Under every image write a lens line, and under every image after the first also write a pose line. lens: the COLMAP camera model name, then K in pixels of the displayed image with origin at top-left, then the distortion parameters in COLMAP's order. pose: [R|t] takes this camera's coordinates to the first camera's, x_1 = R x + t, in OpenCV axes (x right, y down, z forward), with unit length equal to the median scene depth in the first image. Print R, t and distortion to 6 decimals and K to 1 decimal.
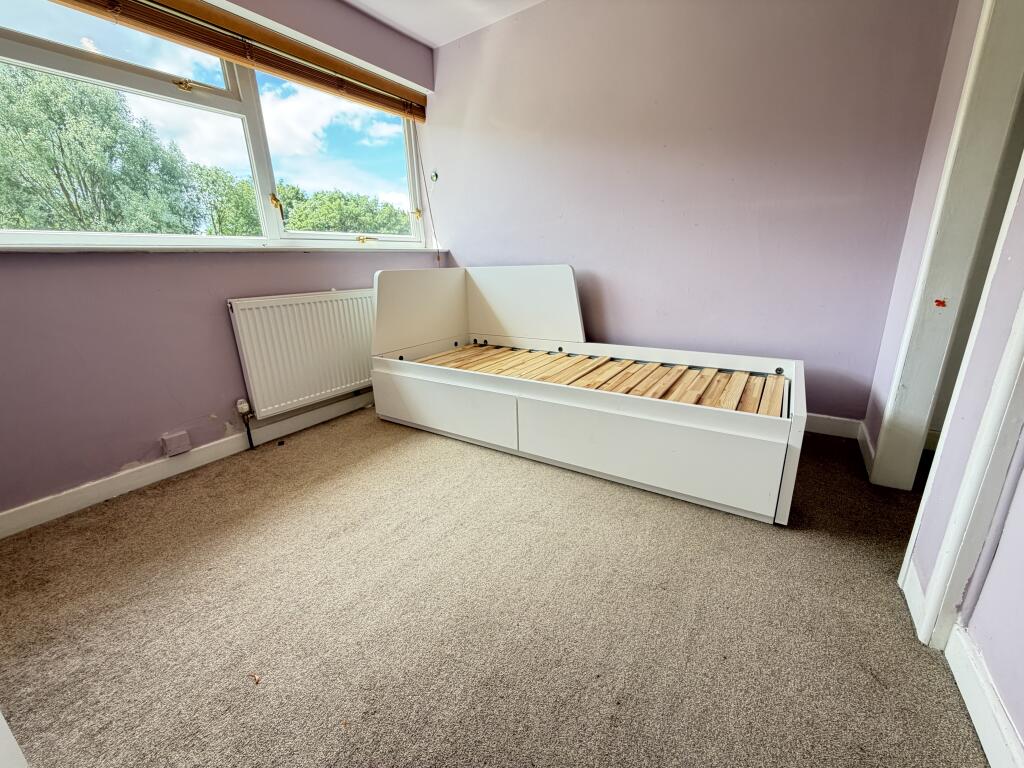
lens RADIAL K [[409.0, 0, 509.6], [0, 409.0, 383.6], [0, 0, 1]] dist [0.000647, -0.000128]
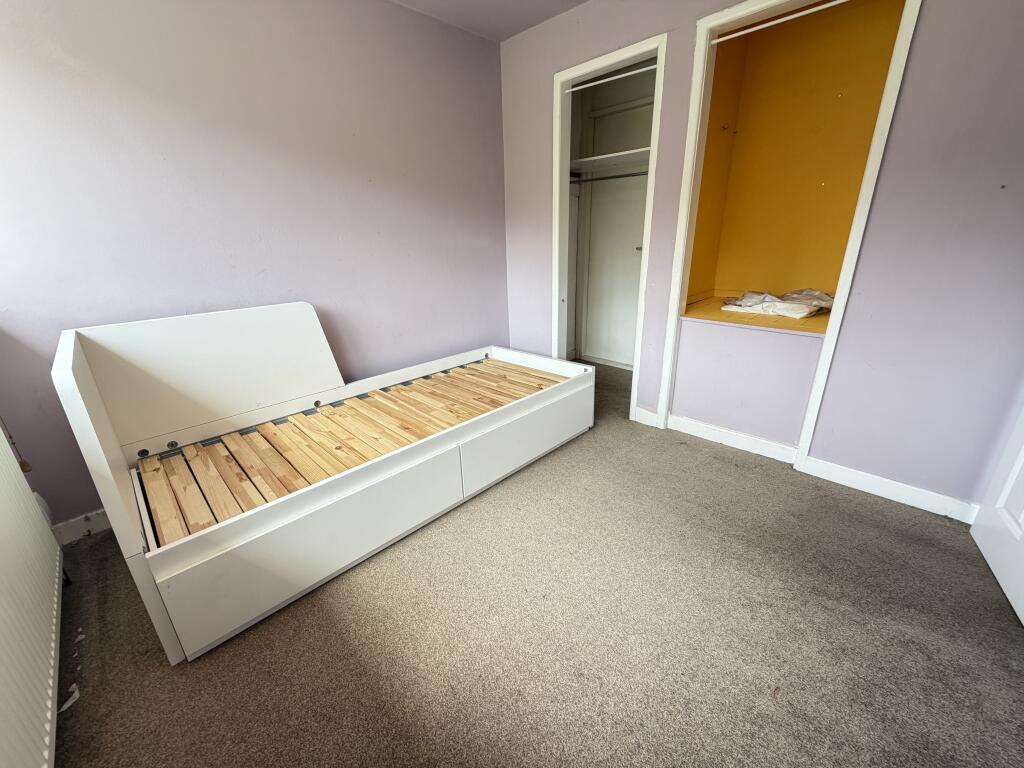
lens RADIAL K [[409.0, 0, 509.6], [0, 409.0, 383.6], [0, 0, 1]] dist [0.000647, -0.000128]
pose [[0.190144, -0.305359, 0.933060, -0.641872], [0.299254, 0.923198, 0.241148, -0.235762], [-0.935036, 0.233369, 0.266921, 0.483400]]
